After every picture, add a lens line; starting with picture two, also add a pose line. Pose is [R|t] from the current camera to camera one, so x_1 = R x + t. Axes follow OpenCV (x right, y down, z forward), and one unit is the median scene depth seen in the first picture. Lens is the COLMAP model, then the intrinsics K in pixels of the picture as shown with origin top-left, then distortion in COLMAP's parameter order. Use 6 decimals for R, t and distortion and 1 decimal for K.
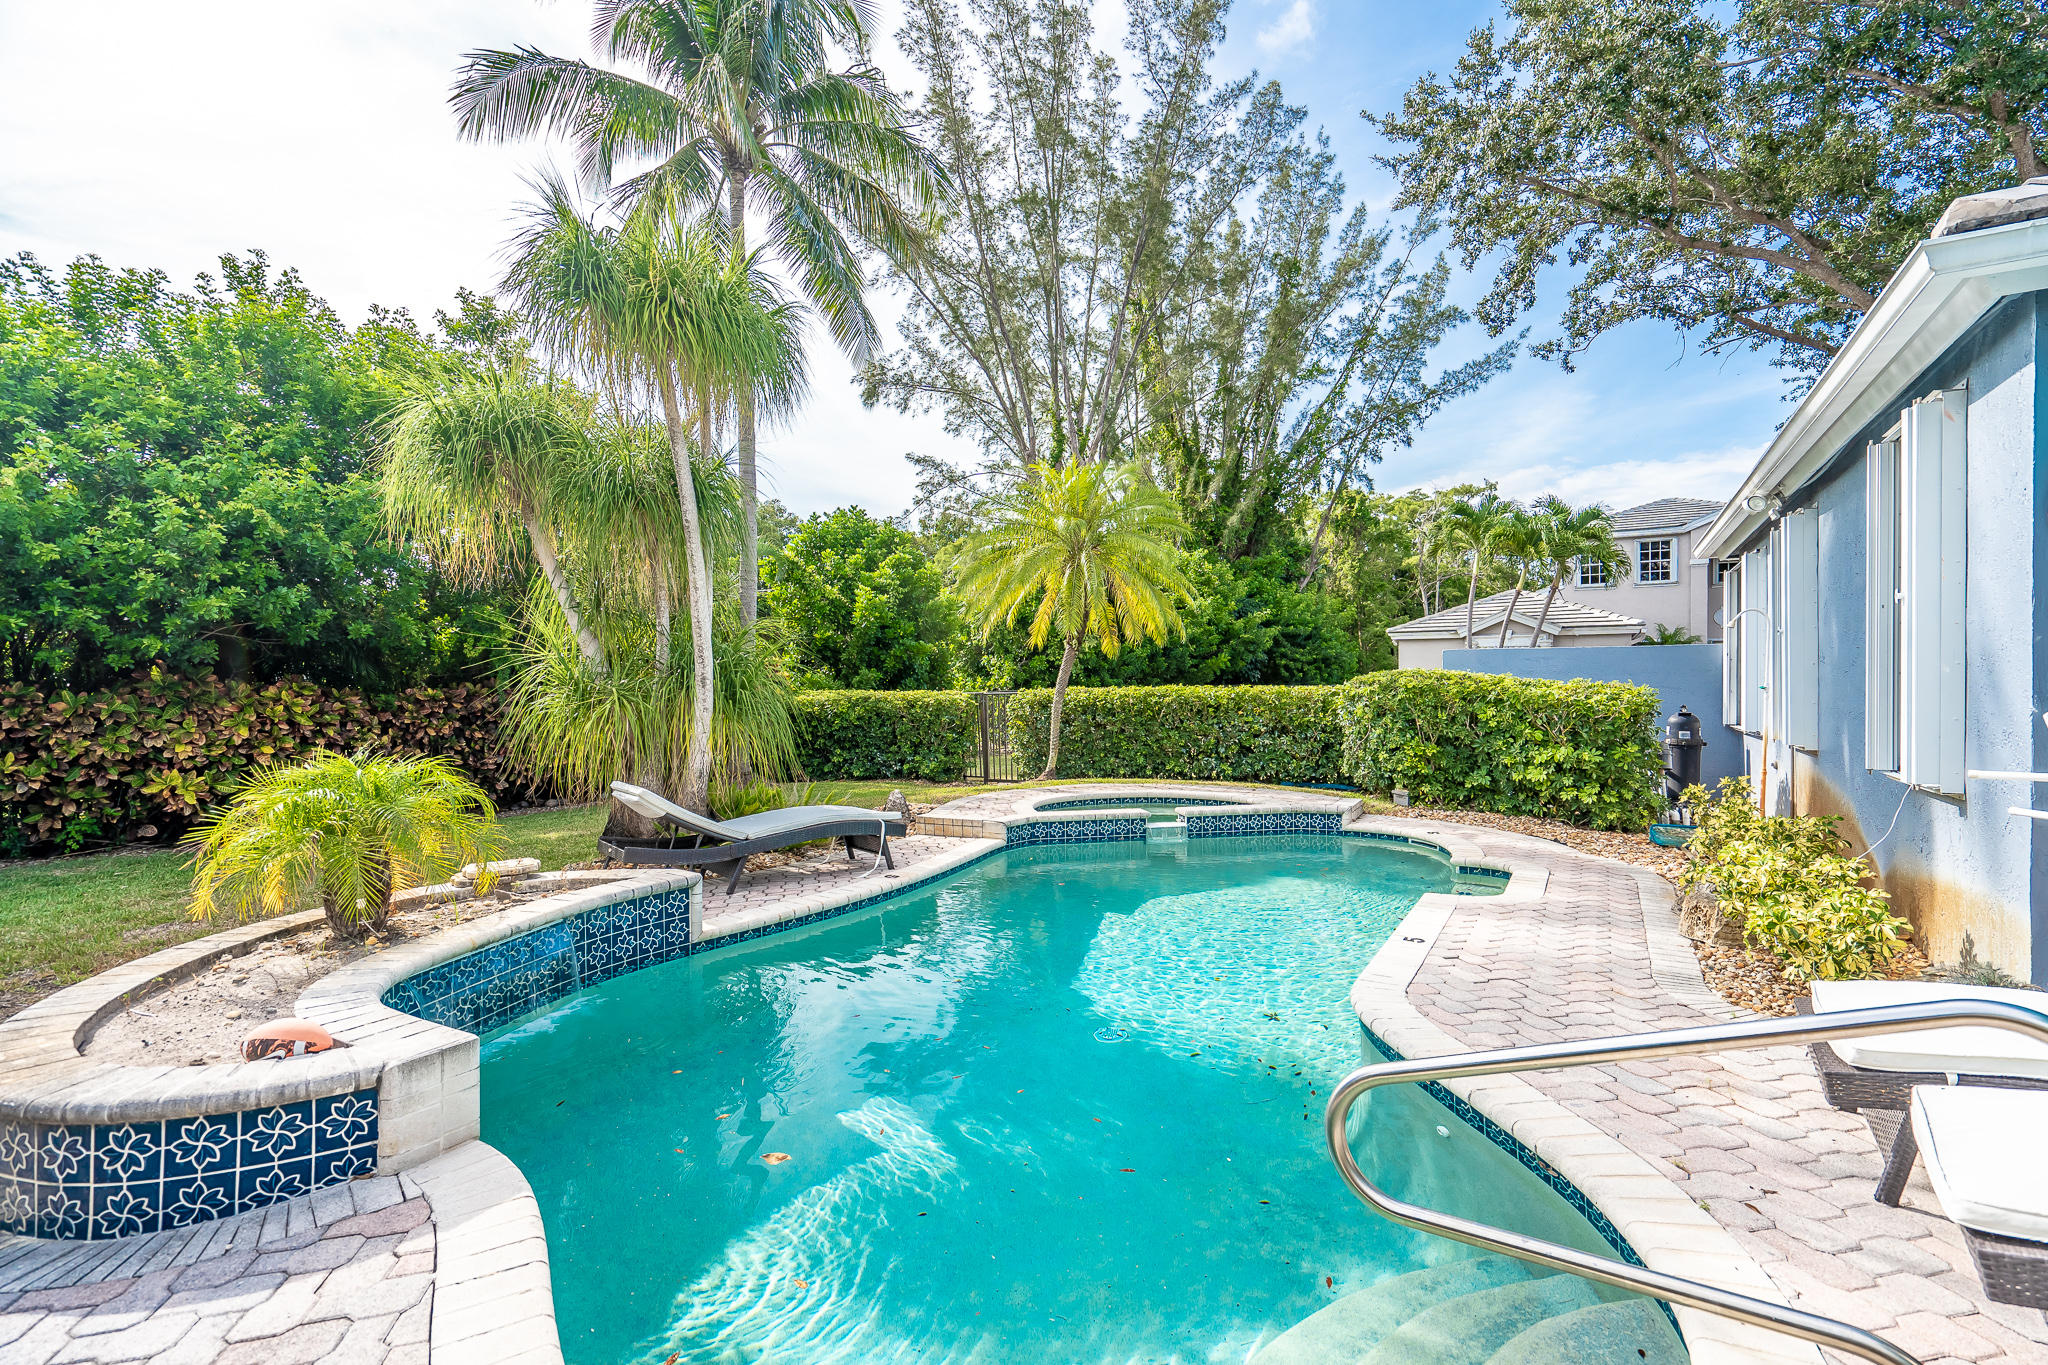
lens RADIAL K [[940.7, 0, 1031.3], [0, 940.7, 685.7], [0, 0, 1]] dist [-0.003824, 0.002440]
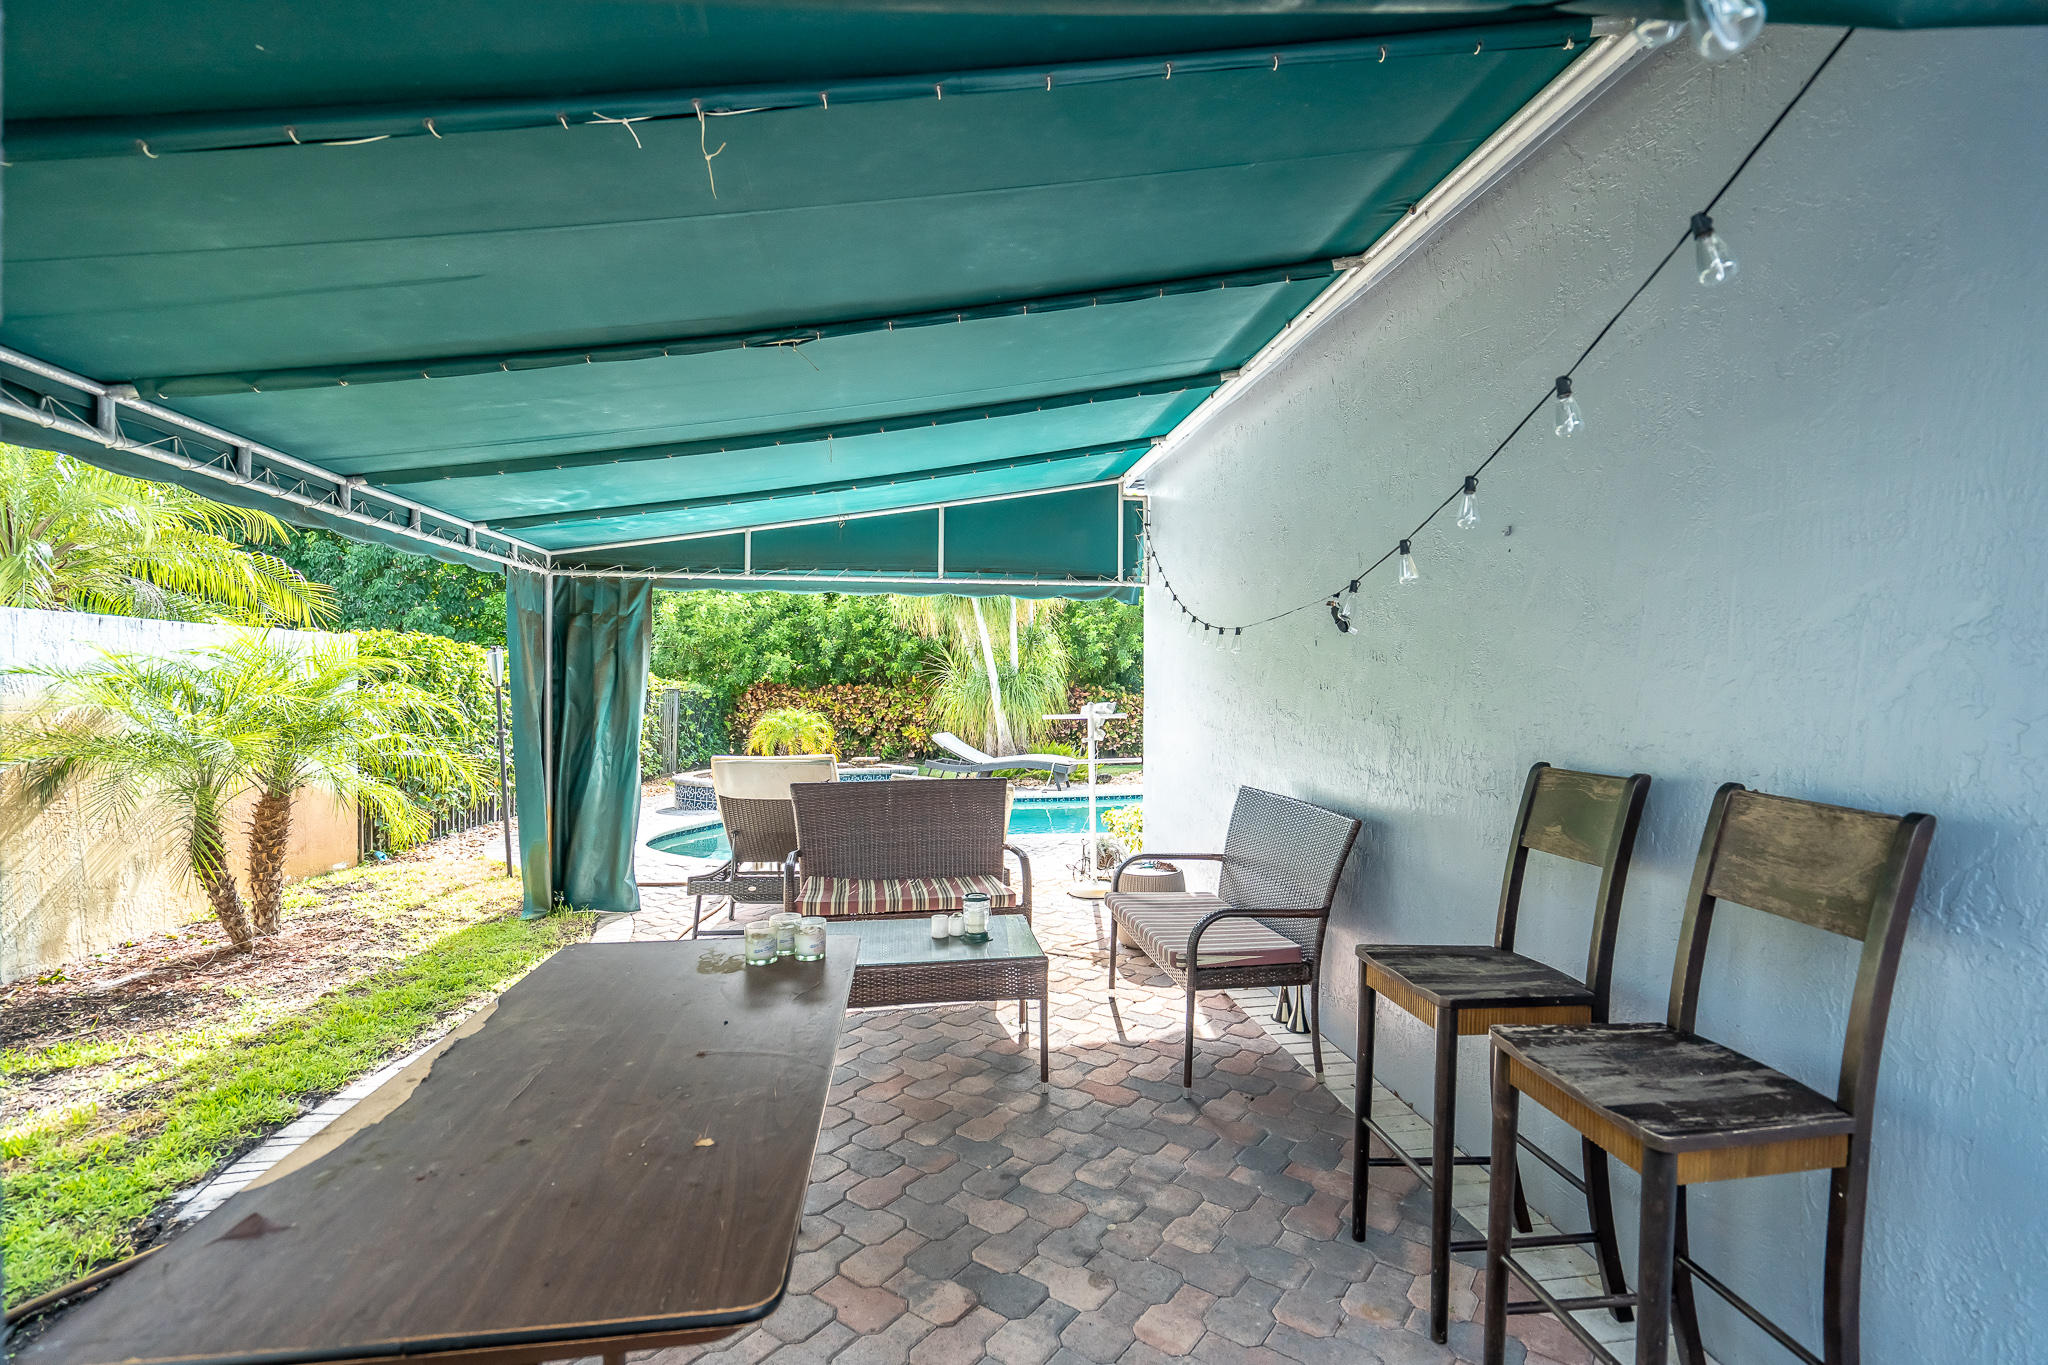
lens RADIAL K [[940.7, 0, 1024.2], [0, 940.7, 673.9], [0, 0, 1]] dist [-0.003824, 0.002440]
pose [[0.630494, -0.000729, -0.776194, 0.838319], [-0.011899, 0.999873, -0.010604, -0.005145], [0.776103, 0.015922, 0.630405, -0.127395]]
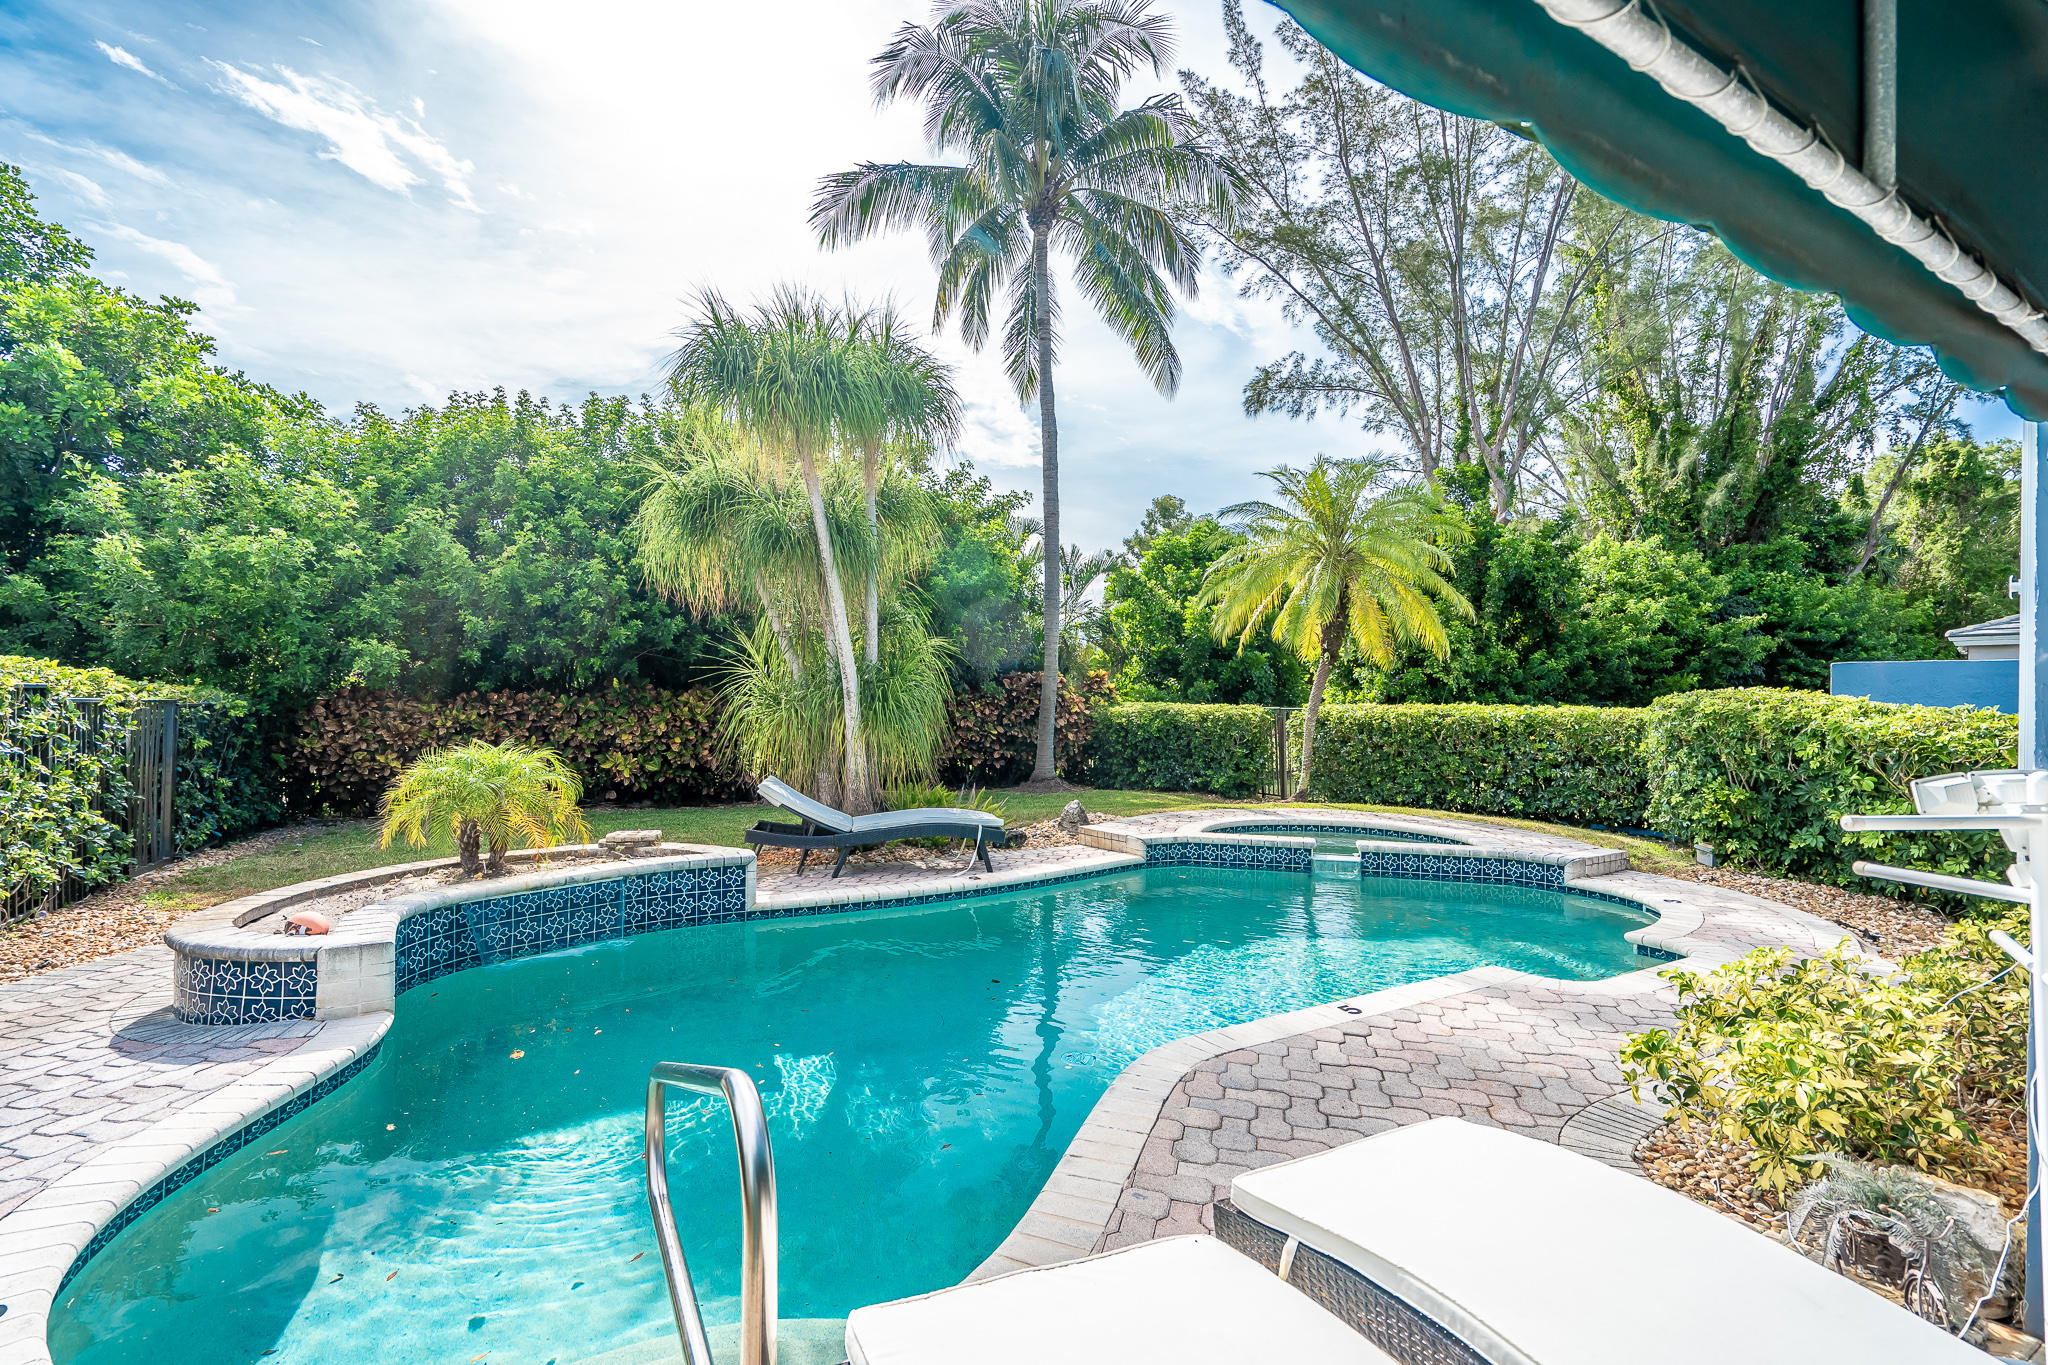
lens RADIAL K [[940.7, 0, 1030.0], [0, 940.7, 696.2], [0, 0, 1]] dist [-0.003824, 0.002440]
pose [[0.881041, 0.014215, -0.472827, 0.276167], [-0.014225, 0.999892, 0.003554, -0.006804], [0.472826, 0.003595, 0.881148, 0.053583]]
